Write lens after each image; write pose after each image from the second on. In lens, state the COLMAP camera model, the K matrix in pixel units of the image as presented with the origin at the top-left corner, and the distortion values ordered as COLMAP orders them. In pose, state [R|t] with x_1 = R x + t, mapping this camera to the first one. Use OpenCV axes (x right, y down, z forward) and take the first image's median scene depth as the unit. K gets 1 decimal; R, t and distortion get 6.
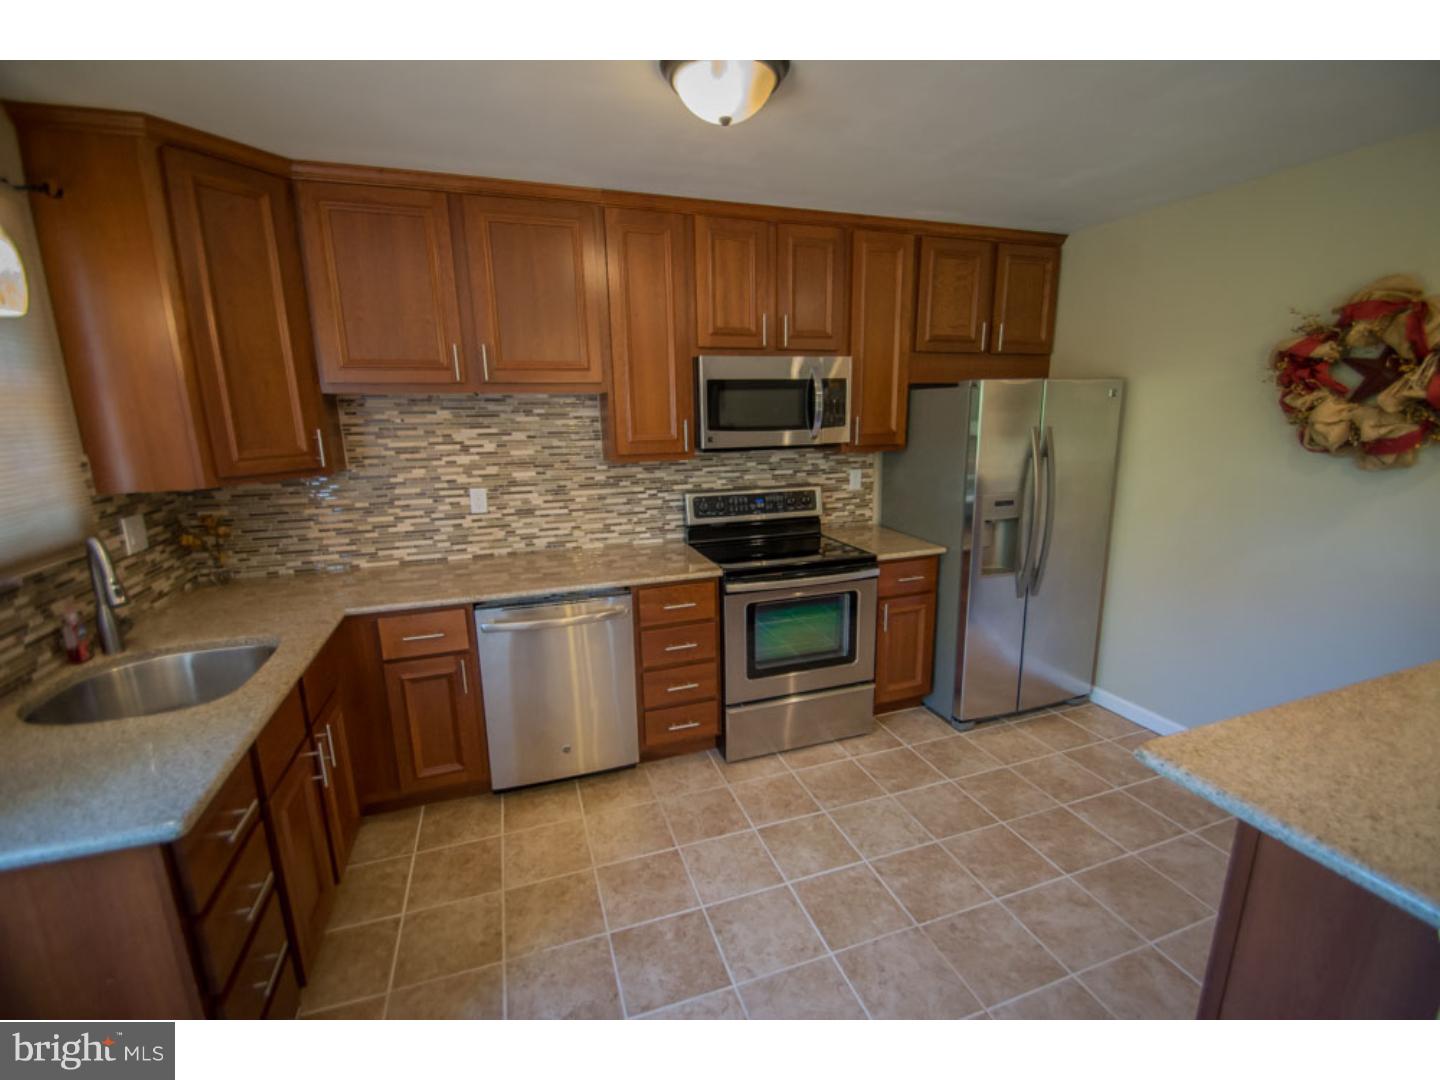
lens RADIAL K [[633.1, 0, 730.7], [0, 633.1, 541.9], [0, 0, 1]] dist [0.019648, -0.020352]
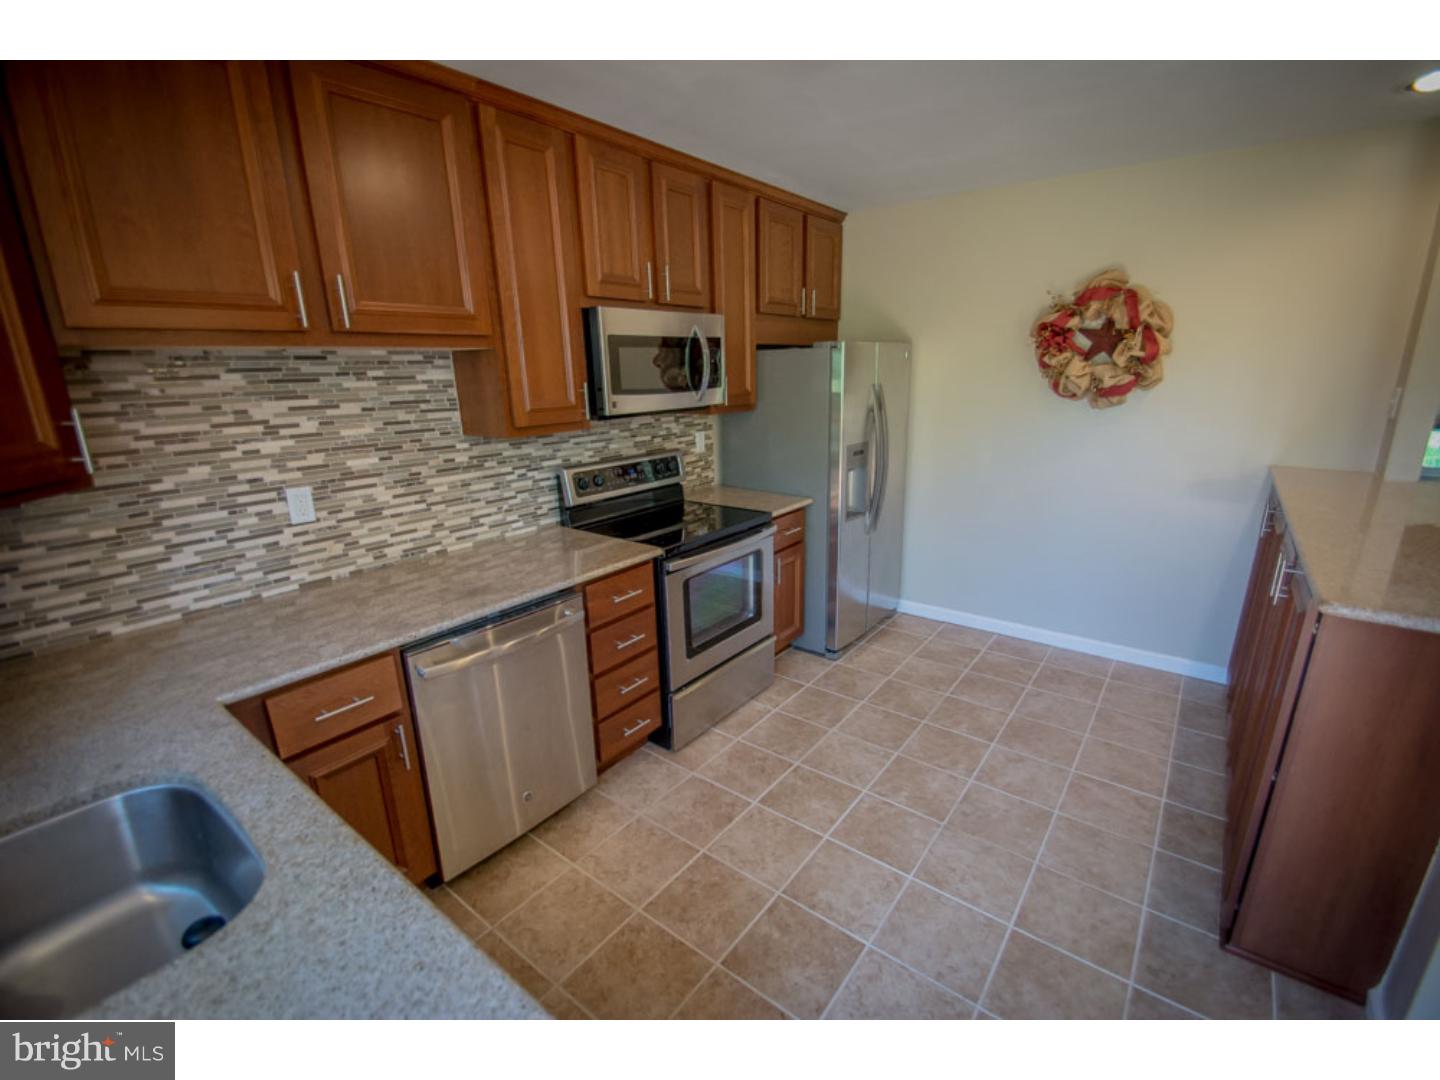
lens RADIAL K [[633.1, 0, 730.7], [0, 633.1, 541.9], [0, 0, 1]] dist [0.019648, -0.020352]
pose [[0.839530, -0.147305, 0.522963, -0.368967], [0.119787, 0.989043, 0.086289, -0.028633], [-0.529943, -0.009799, 0.847977, 0.161058]]
